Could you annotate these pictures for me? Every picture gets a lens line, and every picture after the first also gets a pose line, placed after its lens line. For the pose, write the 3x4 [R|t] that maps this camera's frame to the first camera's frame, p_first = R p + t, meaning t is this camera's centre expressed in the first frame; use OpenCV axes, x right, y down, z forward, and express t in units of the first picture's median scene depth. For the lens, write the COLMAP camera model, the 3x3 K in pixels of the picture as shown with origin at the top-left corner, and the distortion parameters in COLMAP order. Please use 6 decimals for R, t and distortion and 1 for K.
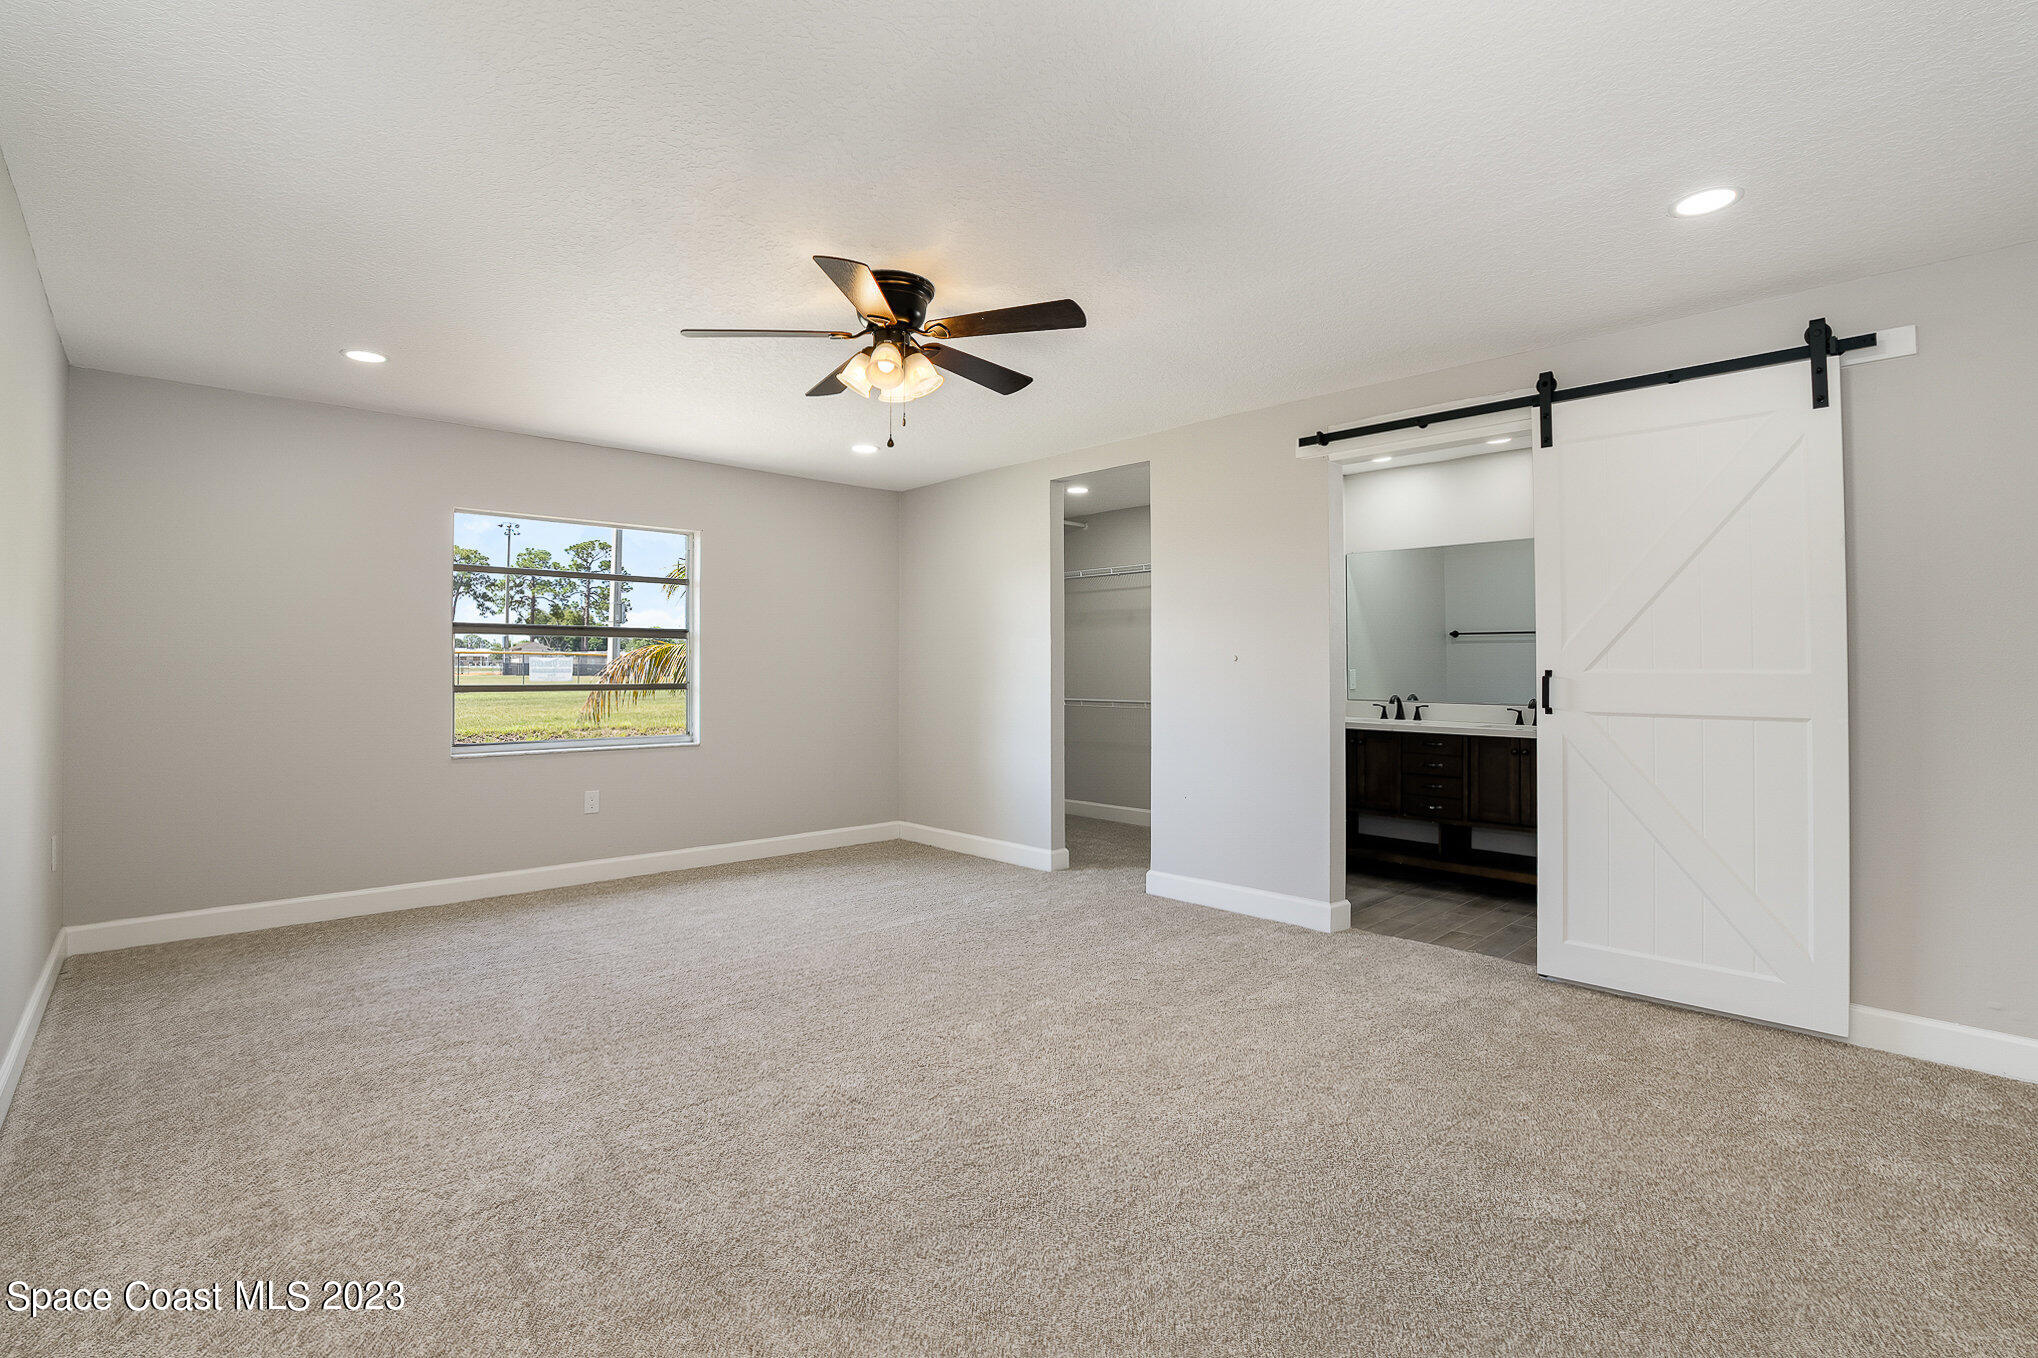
lens RADIAL K [[910.1, 0, 1024.6], [0, 910.1, 681.4], [0, 0, 1]] dist [-0.052218, 0.000850]
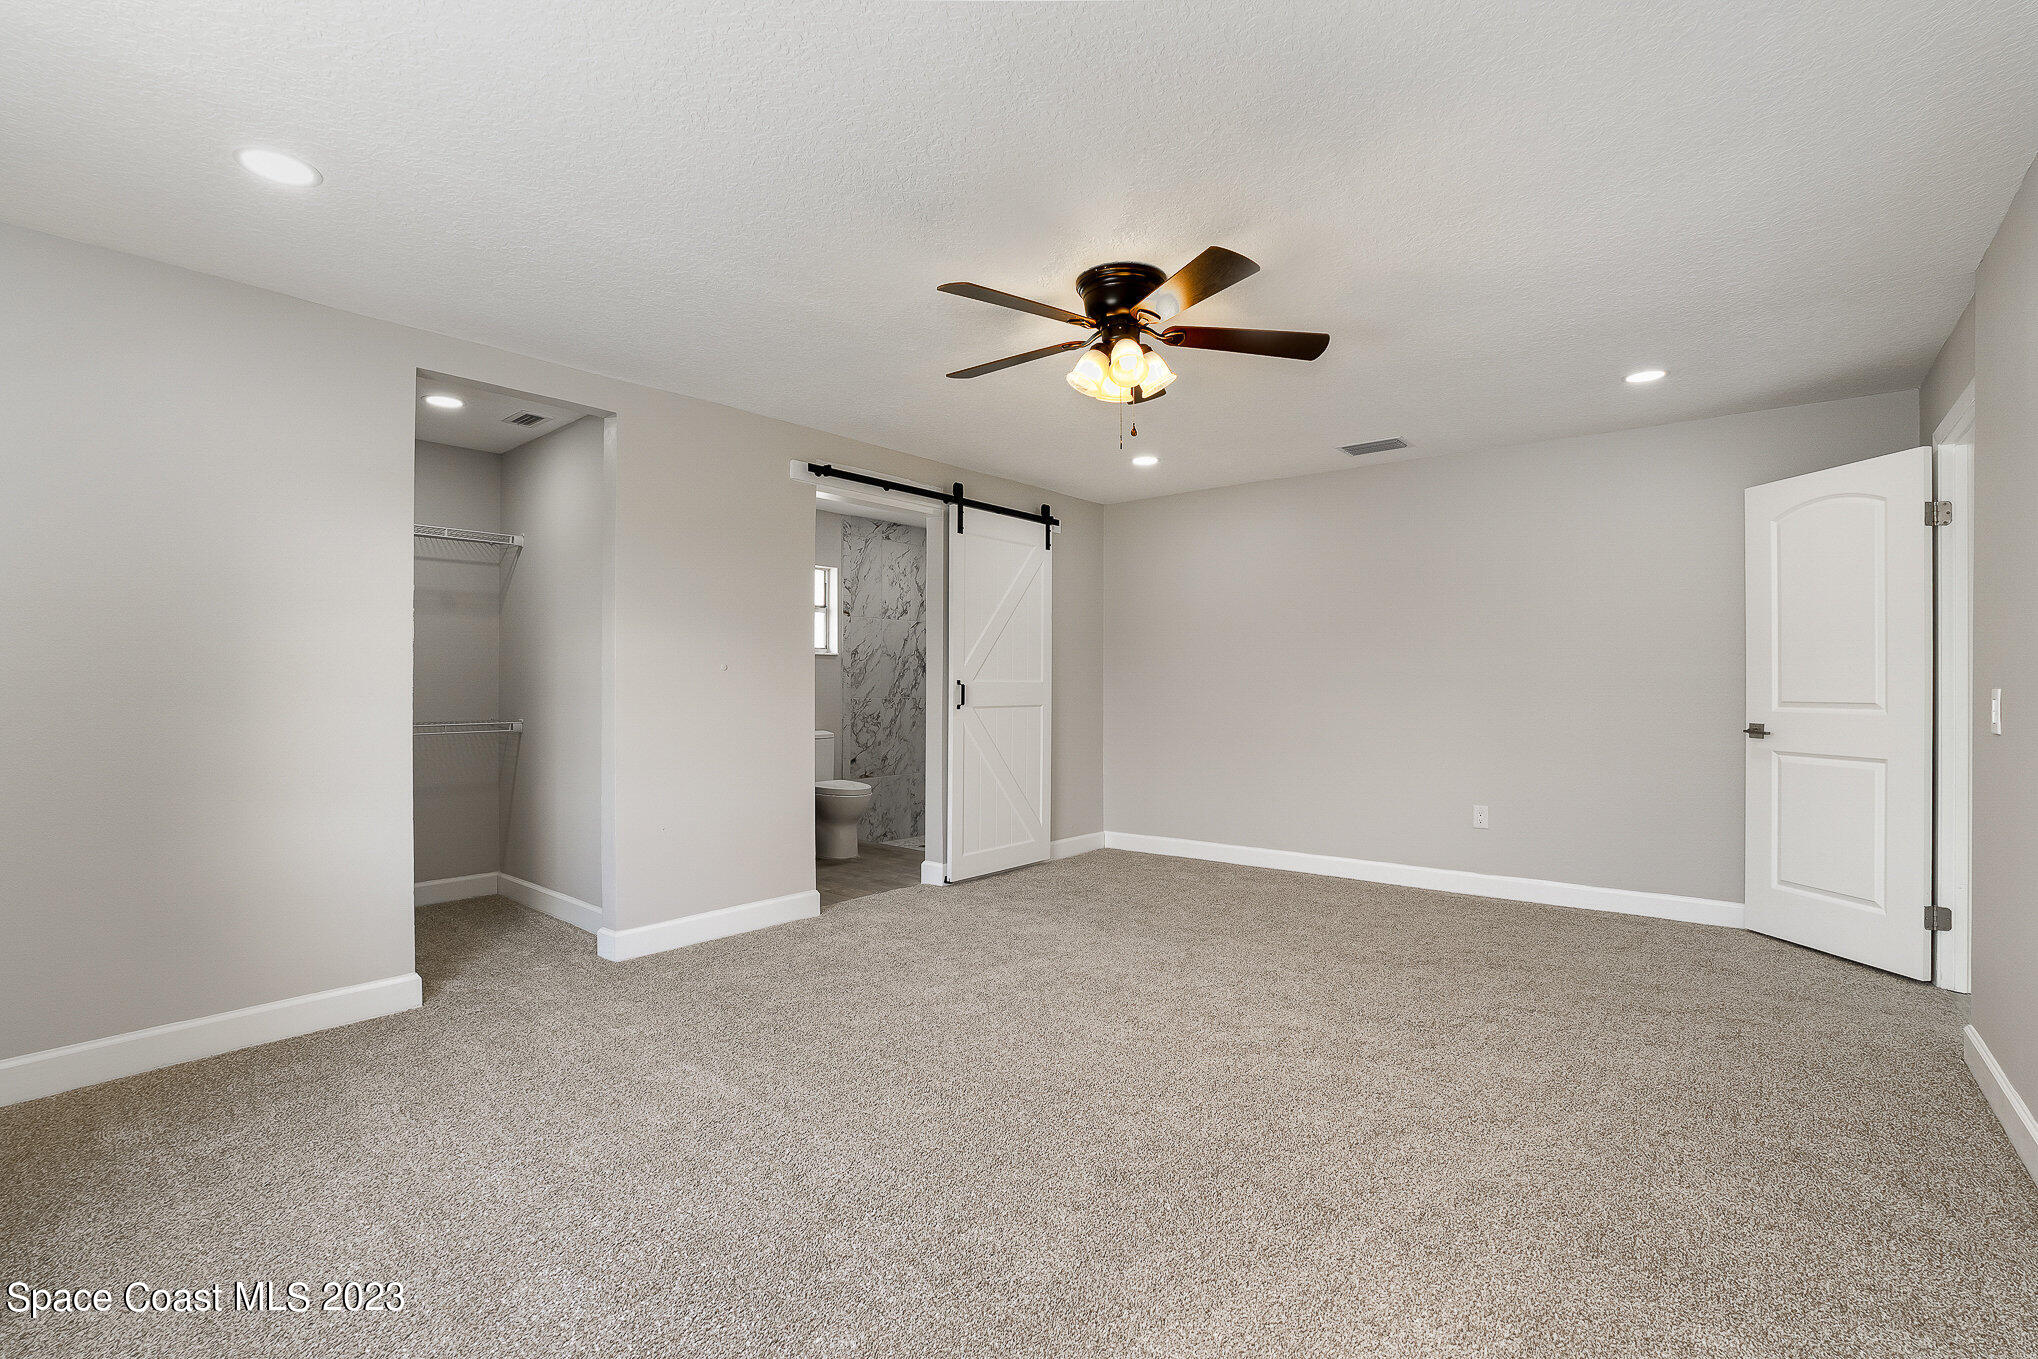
lens RADIAL K [[910.1, 0, 1024.6], [0, 910.1, 681.9], [0, 0, 1]] dist [-0.052218, 0.000850]
pose [[-0.089437, -0.009363, 0.995948, -0.840686], [0.002455, 0.999951, 0.009621, -0.021770], [-0.995989, 0.003305, -0.089409, 0.899622]]
